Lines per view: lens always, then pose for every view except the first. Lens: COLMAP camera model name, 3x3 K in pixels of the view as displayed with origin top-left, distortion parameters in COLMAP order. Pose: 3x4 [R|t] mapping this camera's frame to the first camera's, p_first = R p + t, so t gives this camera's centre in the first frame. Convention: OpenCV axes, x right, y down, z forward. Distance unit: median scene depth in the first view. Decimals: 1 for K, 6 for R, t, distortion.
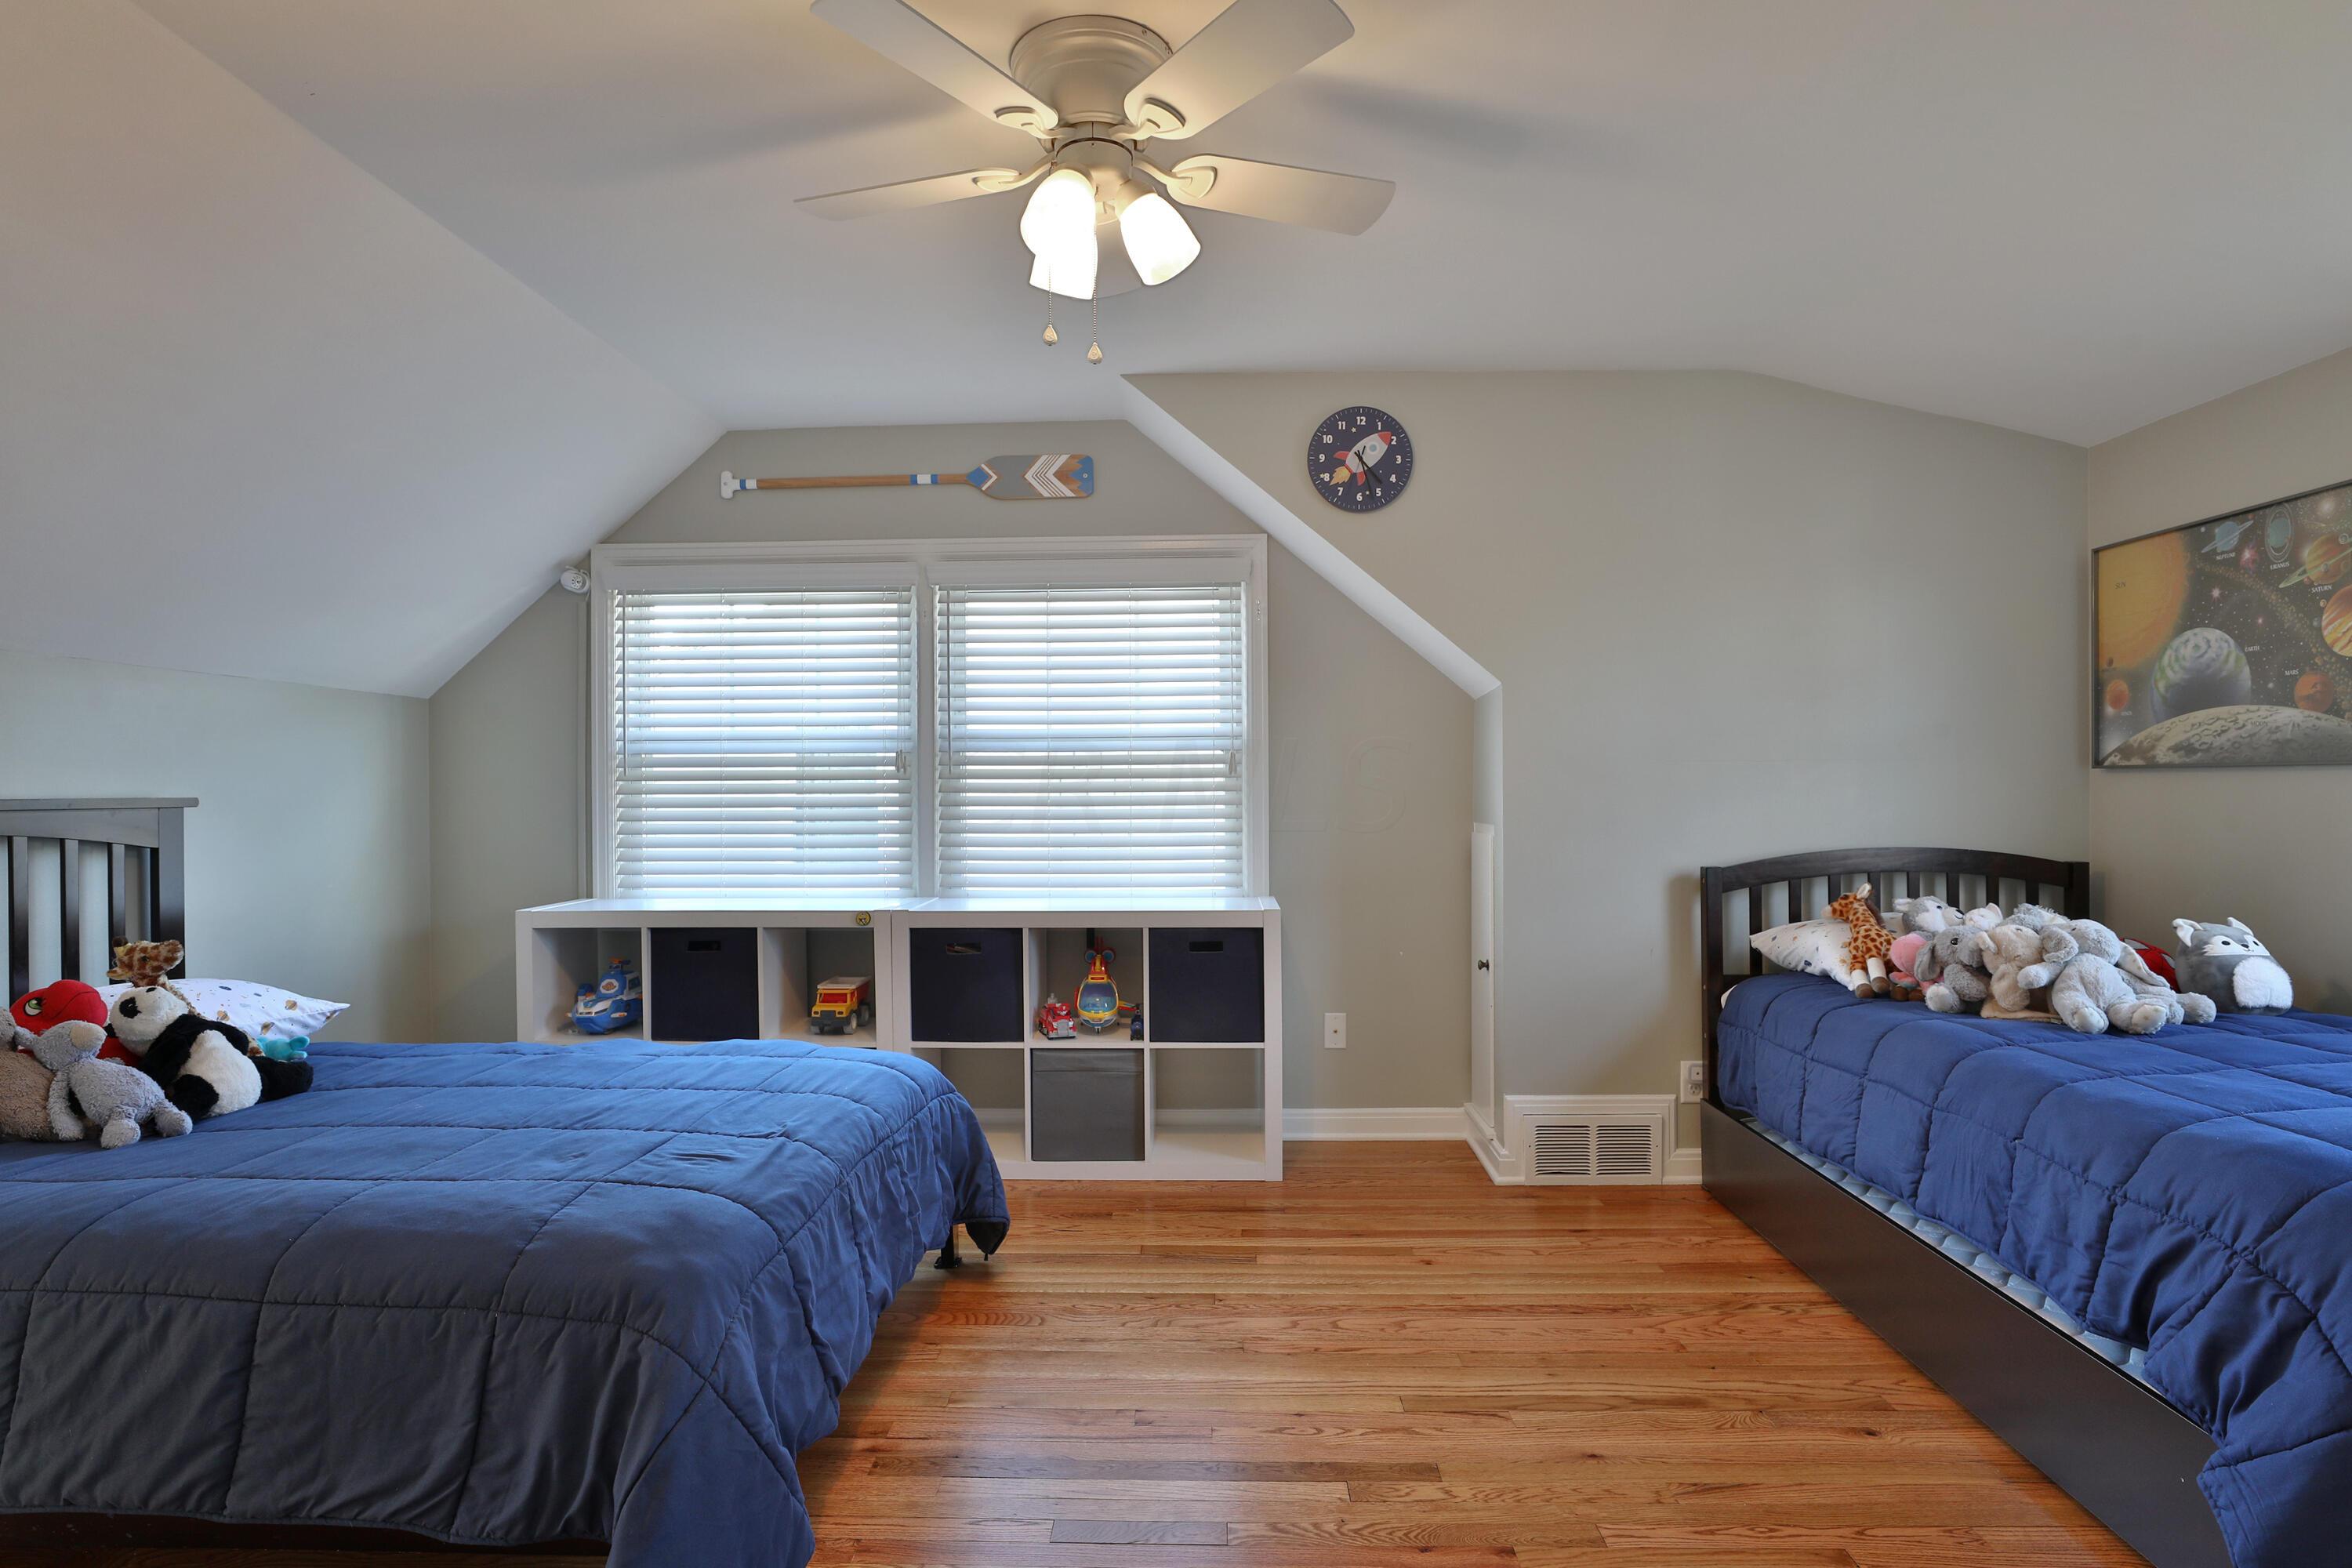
lens RADIAL K [[1195.5, 0, 1176.0], [0, 1195.5, 784.0], [0, 0, 1]] dist [-0.022284, 0.001160]
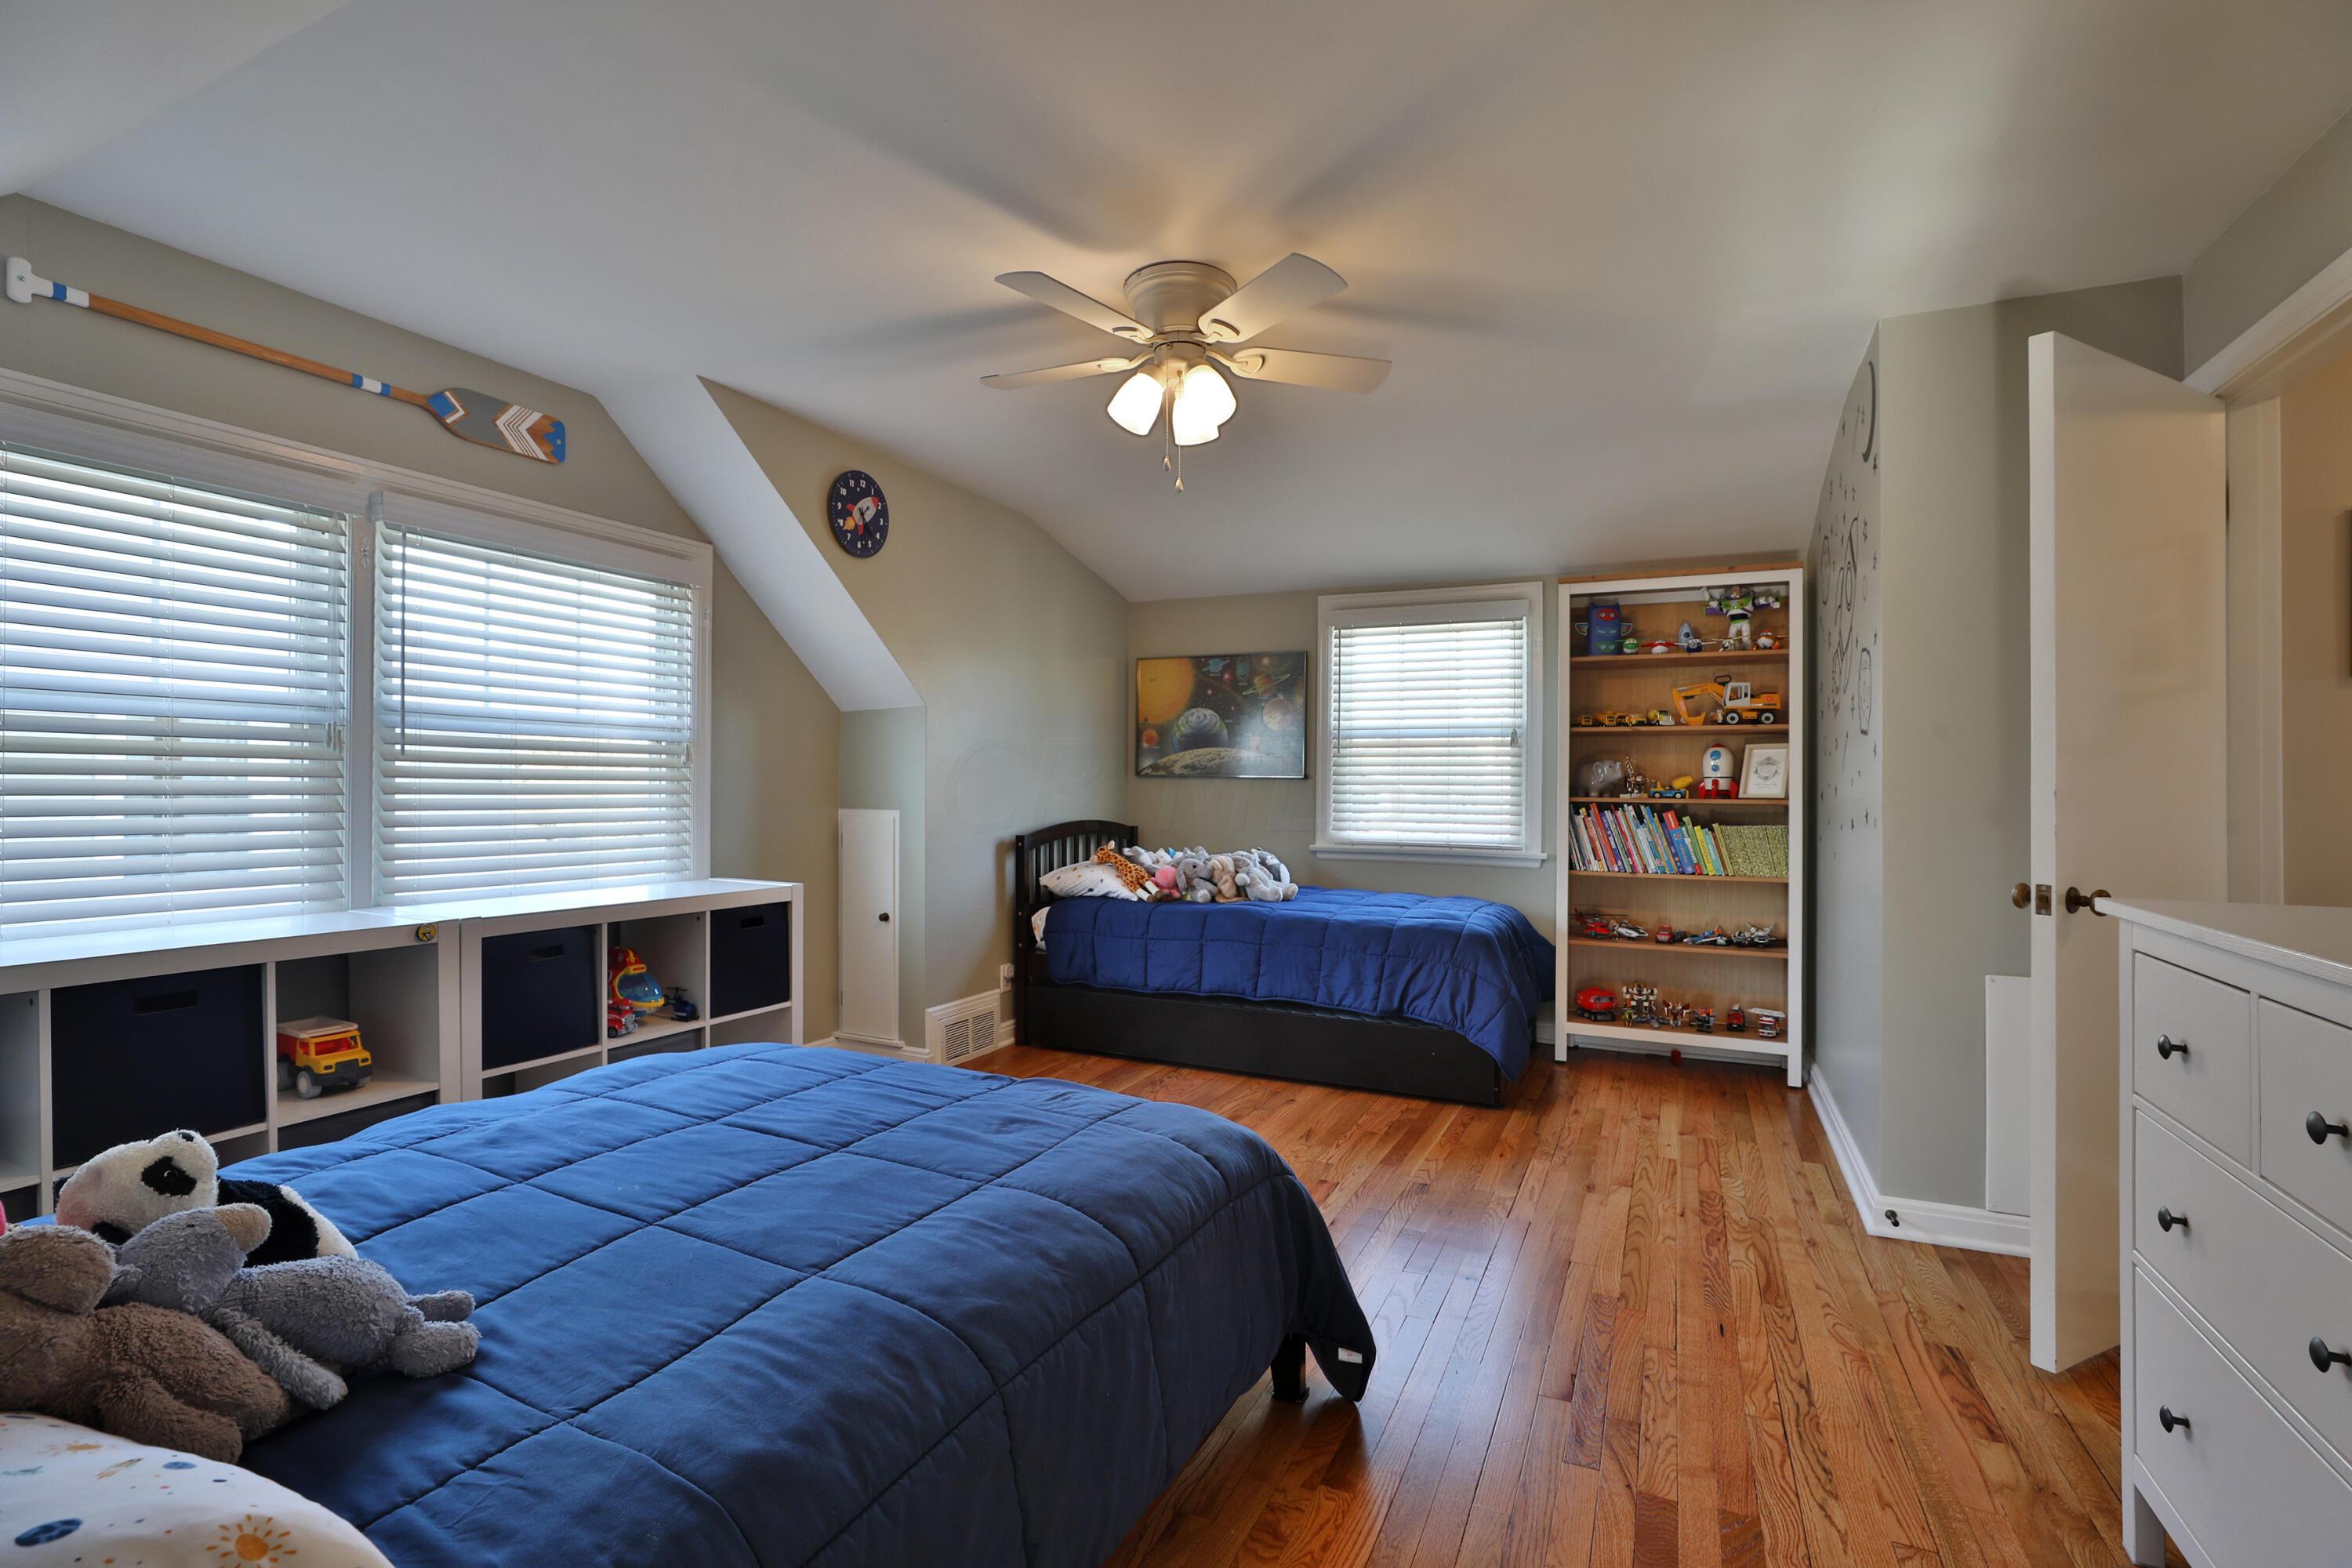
lens RADIAL K [[1074.4, 0, 1119.3], [0, 1074.4, 782.2], [0, 0, 1]] dist [-0.038029, 0.017641]
pose [[0.435192, 0.013417, 0.900238, -0.721983], [-0.015950, 0.999847, -0.007191, 0.008680], [-0.900196, -0.011230, 0.435339, 0.273496]]
